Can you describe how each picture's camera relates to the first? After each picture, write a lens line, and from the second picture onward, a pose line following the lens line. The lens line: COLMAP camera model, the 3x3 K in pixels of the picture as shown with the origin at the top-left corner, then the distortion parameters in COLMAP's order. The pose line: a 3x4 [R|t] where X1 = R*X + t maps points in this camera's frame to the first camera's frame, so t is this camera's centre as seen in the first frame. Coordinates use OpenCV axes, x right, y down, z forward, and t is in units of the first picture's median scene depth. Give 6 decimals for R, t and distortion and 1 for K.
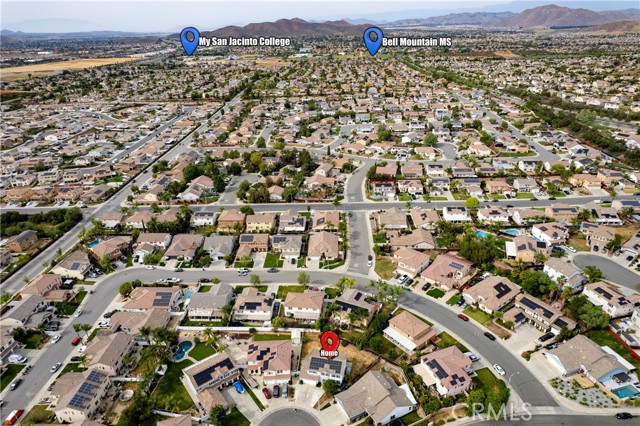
lens RADIAL K [[417.9, 0, 318.9], [0, 417.9, 216.4], [0, 0, 1]] dist [-0.043534, 0.041851]
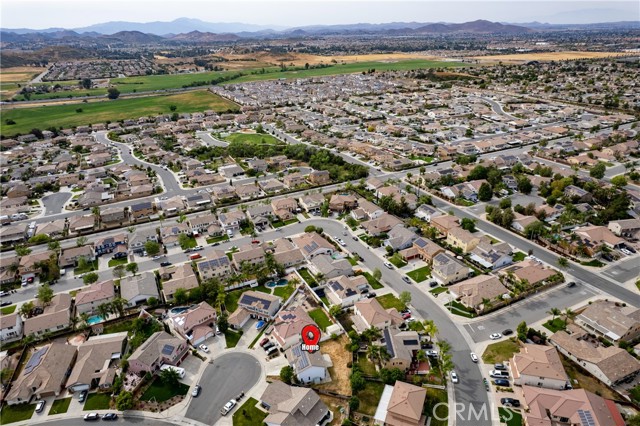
lens RADIAL K [[417.9, 0, 317.0], [0, 417.9, 214.2], [0, 0, 1]] dist [-0.043534, 0.041851]
pose [[0.474052, 0.377744, -0.795352, 0.424260], [-0.366550, 0.905969, 0.211806, -0.114348], [0.800572, 0.191129, 0.567938, 0.226016]]
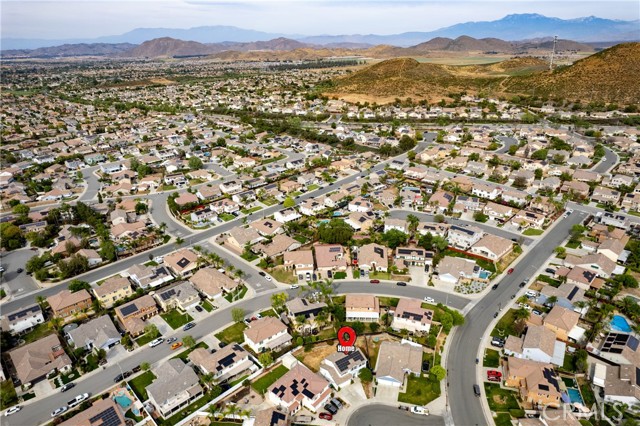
lens RADIAL K [[417.9, 0, 322.2], [0, 417.9, 216.1], [0, 0, 1]] dist [-0.043534, 0.041851]
pose [[0.678952, -0.275495, 0.680534, -0.382144], [0.318243, 0.945754, 0.065359, -0.047608], [-0.661624, 0.172200, 0.729795, 0.126262]]
